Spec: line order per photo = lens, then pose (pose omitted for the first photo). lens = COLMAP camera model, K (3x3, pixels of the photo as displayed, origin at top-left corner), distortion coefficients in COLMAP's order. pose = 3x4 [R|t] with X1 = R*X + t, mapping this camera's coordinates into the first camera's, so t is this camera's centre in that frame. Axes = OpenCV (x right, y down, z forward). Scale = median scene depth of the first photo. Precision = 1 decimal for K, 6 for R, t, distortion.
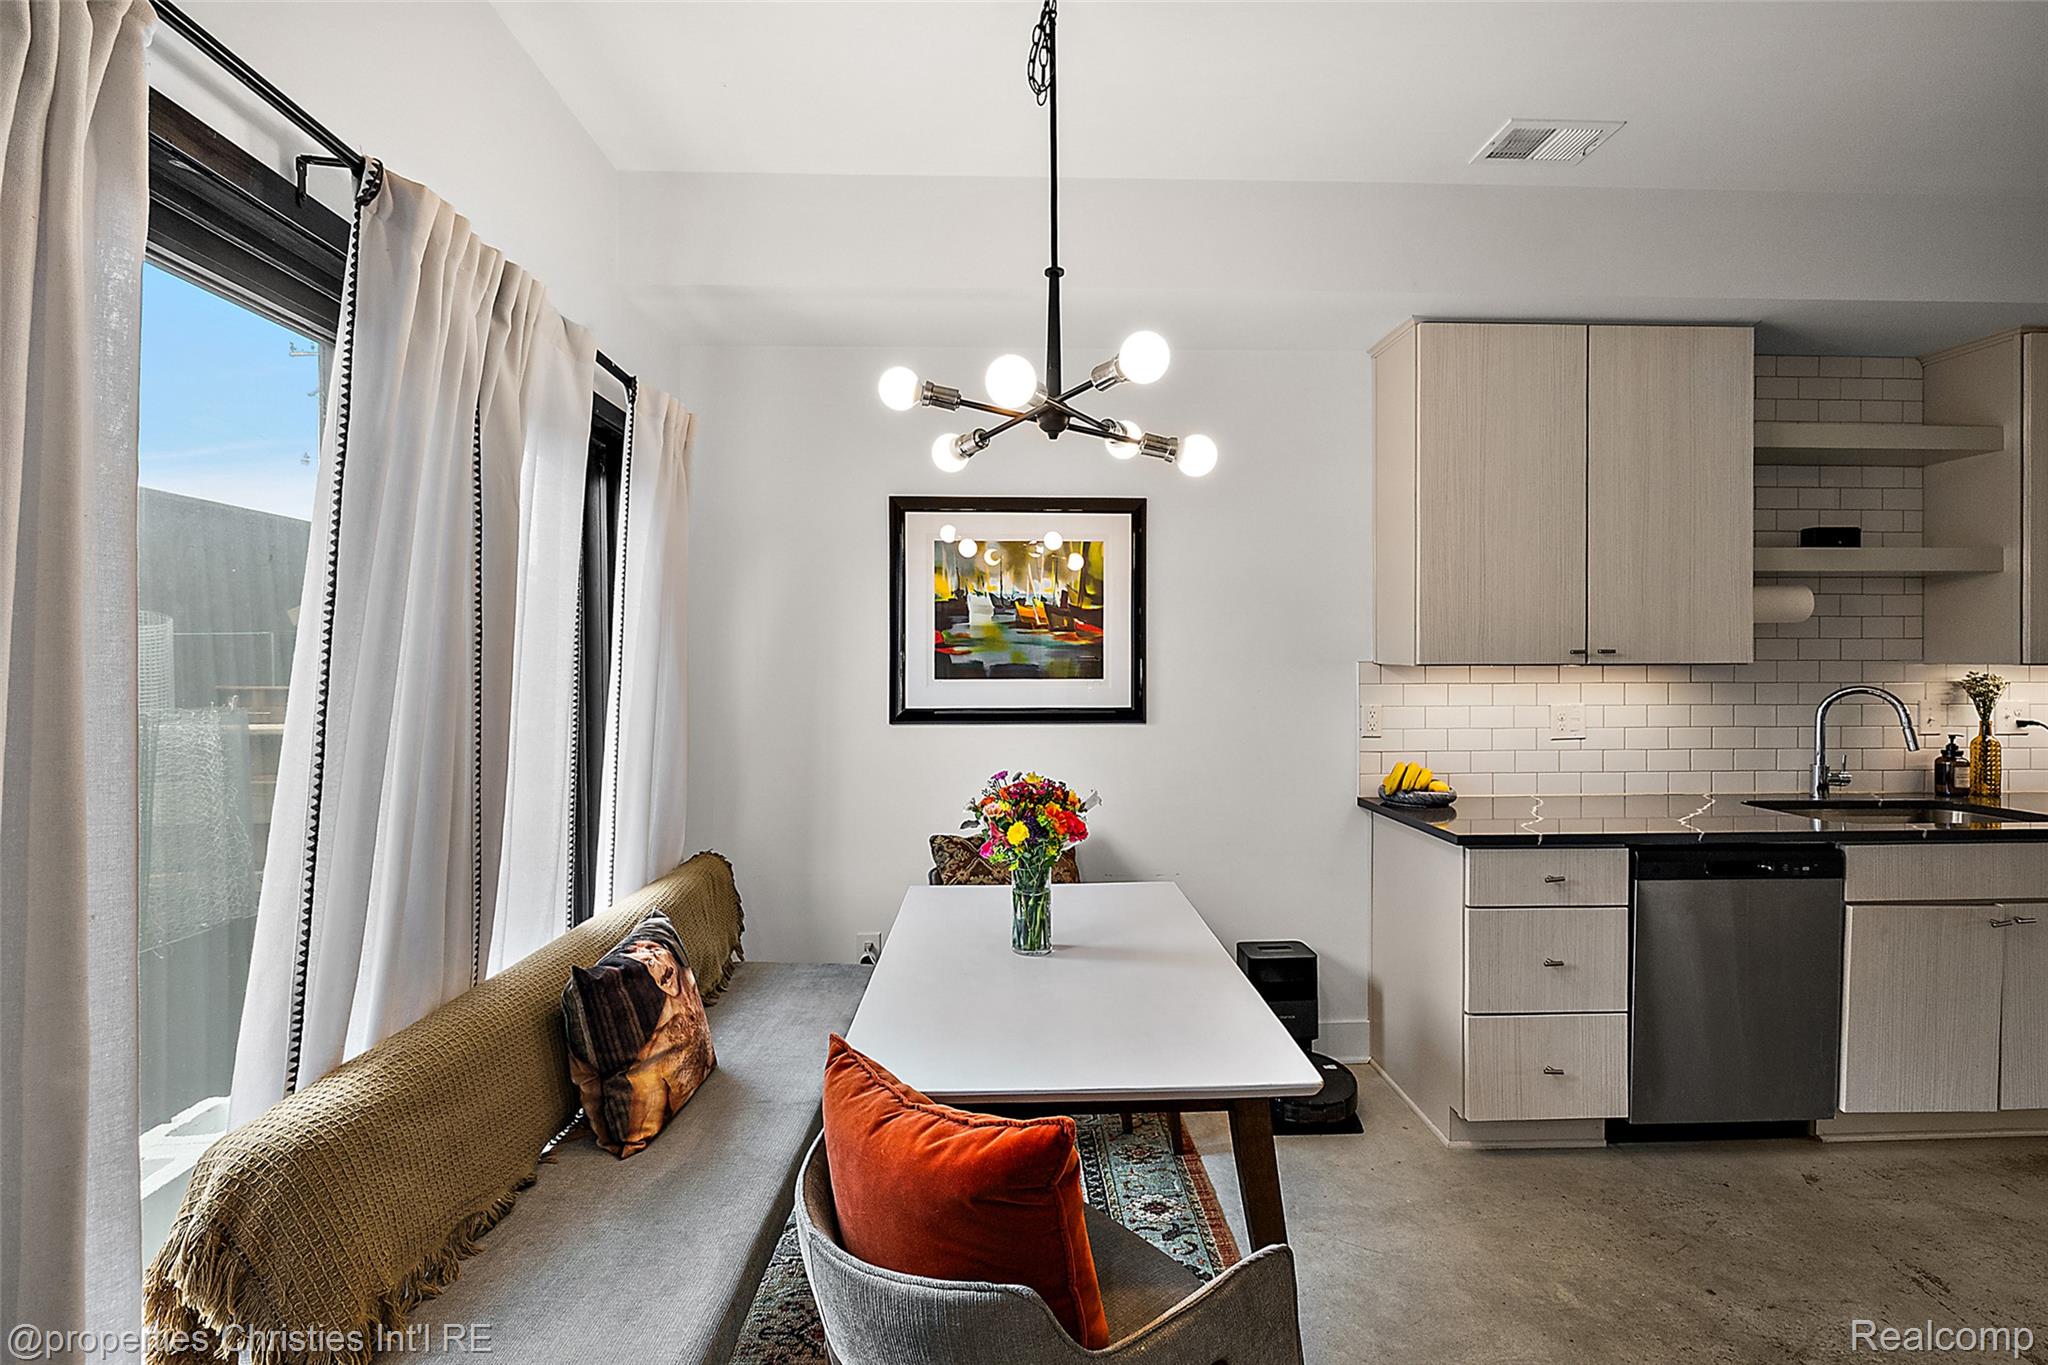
lens RADIAL K [[890.2, 0, 1042.9], [0, 890.2, 655.4], [0, 0, 1]] dist [-0.004130, 0.002250]
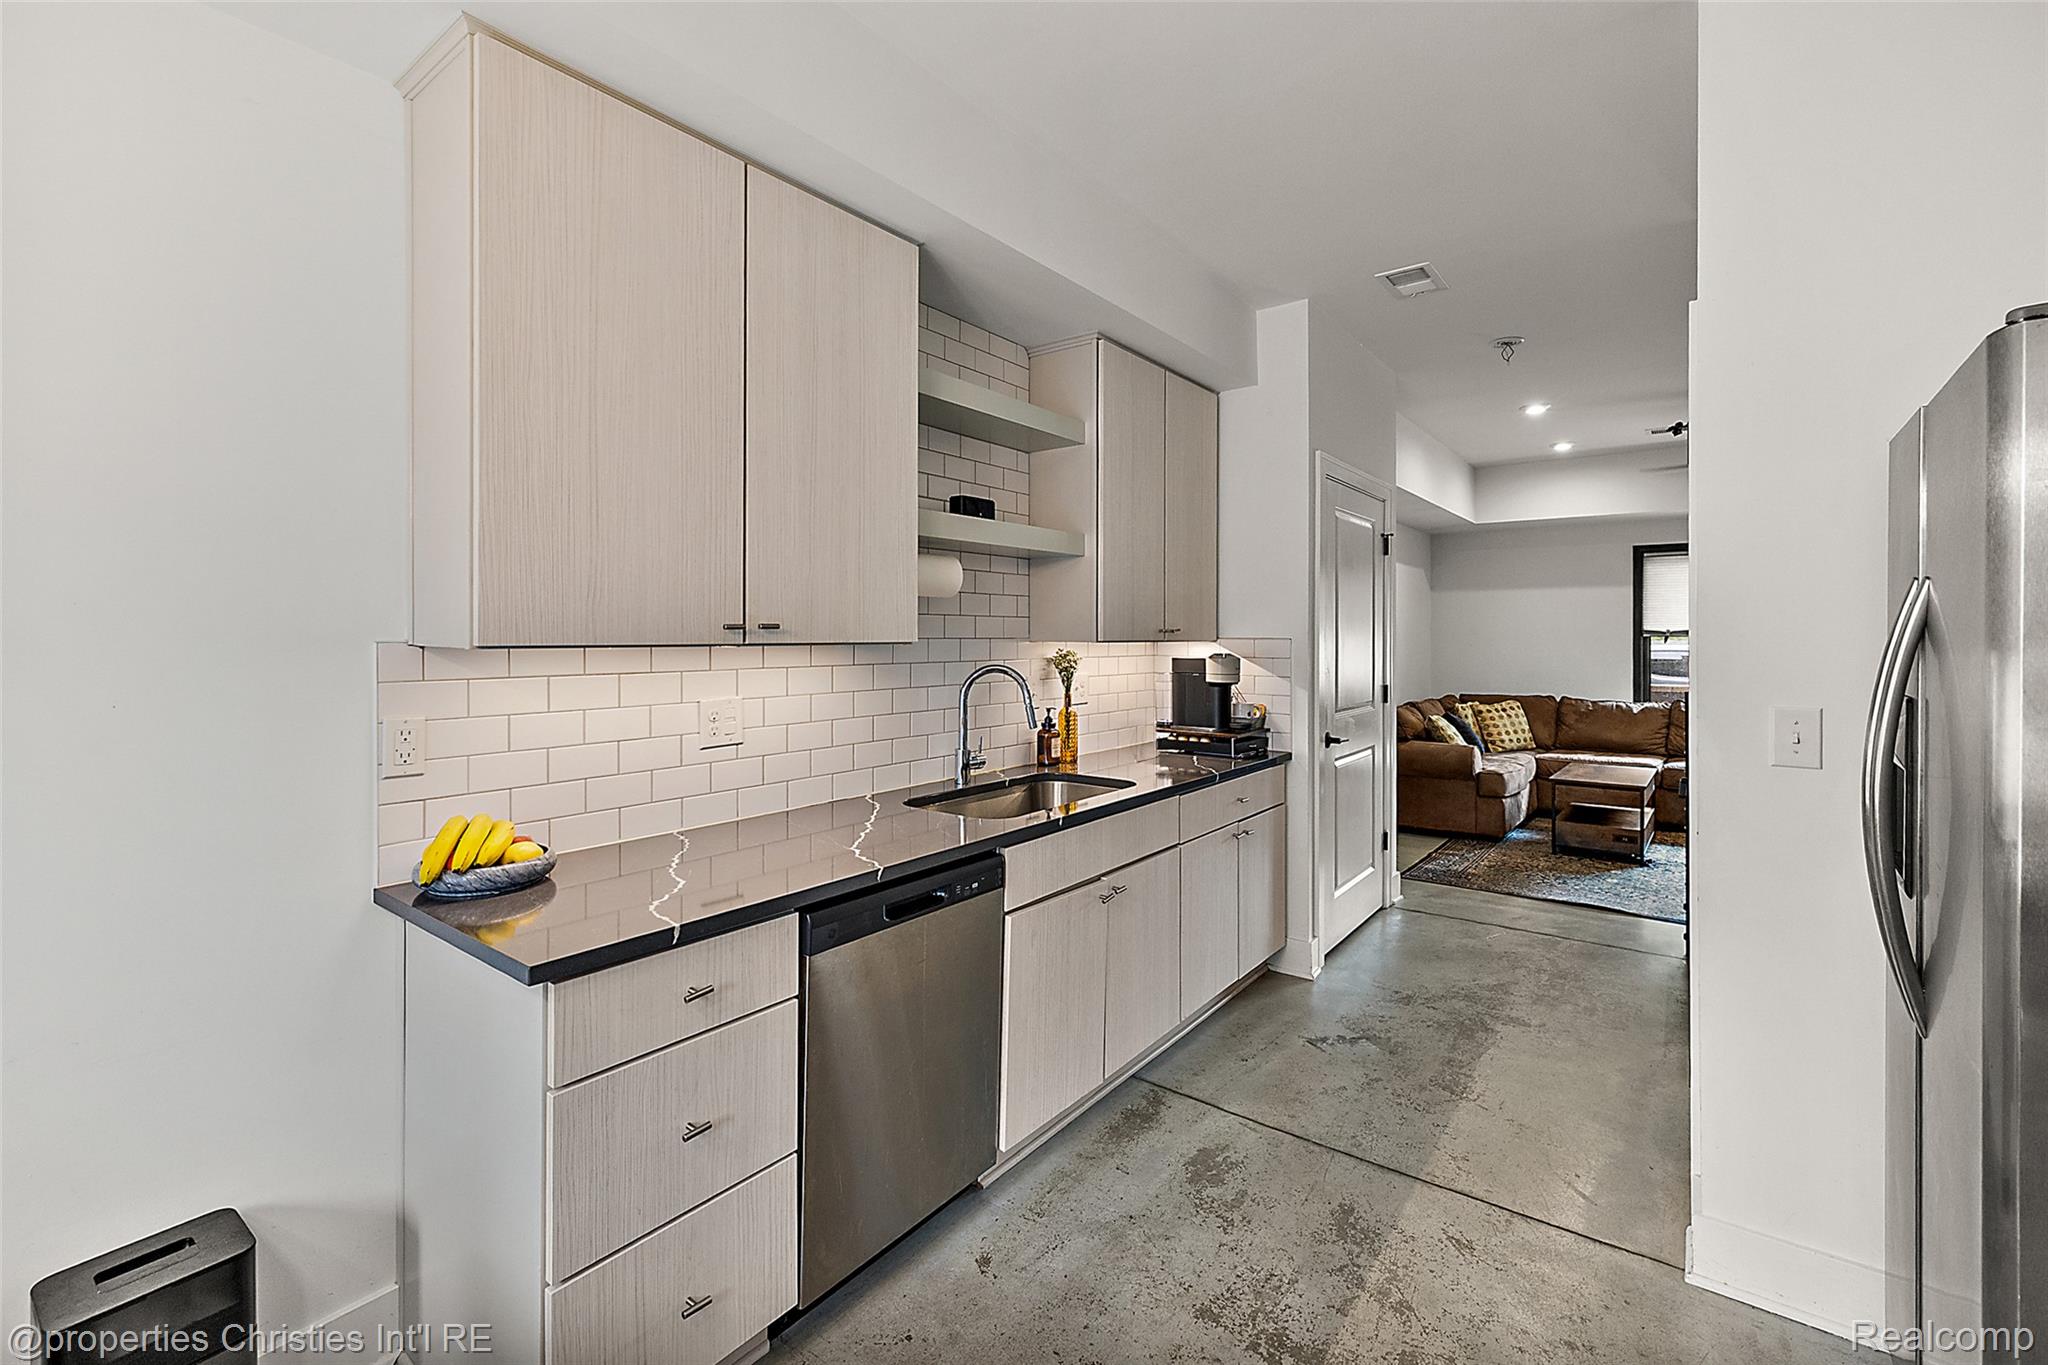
lens RADIAL K [[890.2, 0, 993.7], [0, 890.2, 634.5], [0, 0, 1]] dist [-0.004130, 0.002250]
pose [[0.679774, 0.000969, 0.733421, 0.216813], [-0.001108, 0.999999, -0.000294, 0.002123], [-0.733421, -0.000613, 0.679774, 0.356232]]
